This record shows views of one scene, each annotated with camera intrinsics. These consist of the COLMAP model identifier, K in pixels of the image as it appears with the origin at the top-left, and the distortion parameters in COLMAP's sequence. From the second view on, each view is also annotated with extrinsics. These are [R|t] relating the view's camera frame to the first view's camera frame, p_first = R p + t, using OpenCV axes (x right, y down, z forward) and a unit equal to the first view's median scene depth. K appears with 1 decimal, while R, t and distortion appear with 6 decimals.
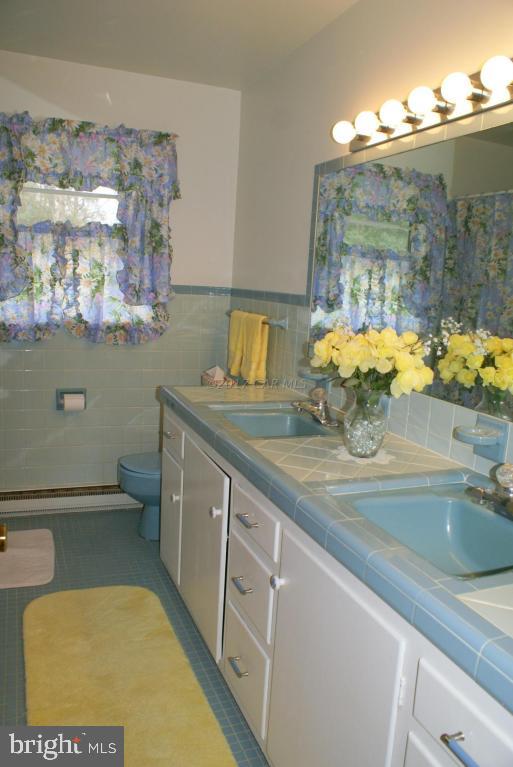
lens RADIAL K [[601.0, 0, 256.4], [0, 601.0, 383.8], [0, 0, 1]] dist [-0.136518, 0.099614]
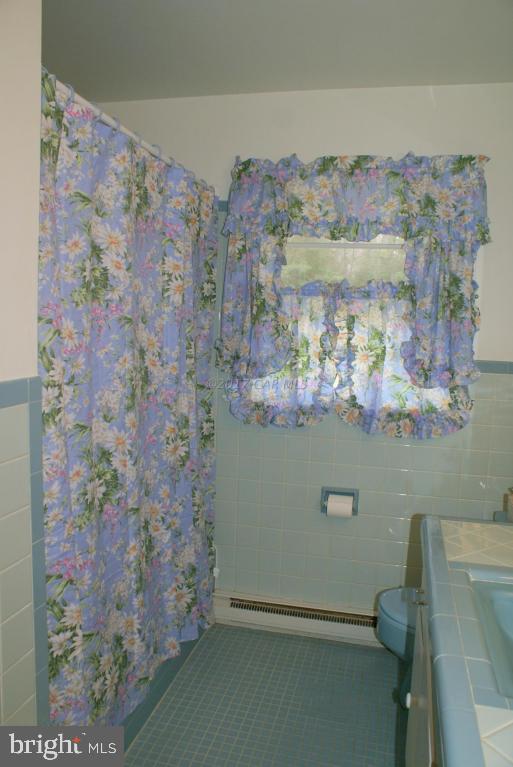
lens RADIAL K [[601.0, 0, 259.5], [0, 601.0, 382.4], [0, 0, 1]] dist [-0.136518, 0.099614]
pose [[0.819605, 0.031829, -0.572044, 0.056992], [-0.087692, 0.993660, -0.070354, -0.070392], [0.566178, 0.107826, 0.817200, 0.282845]]
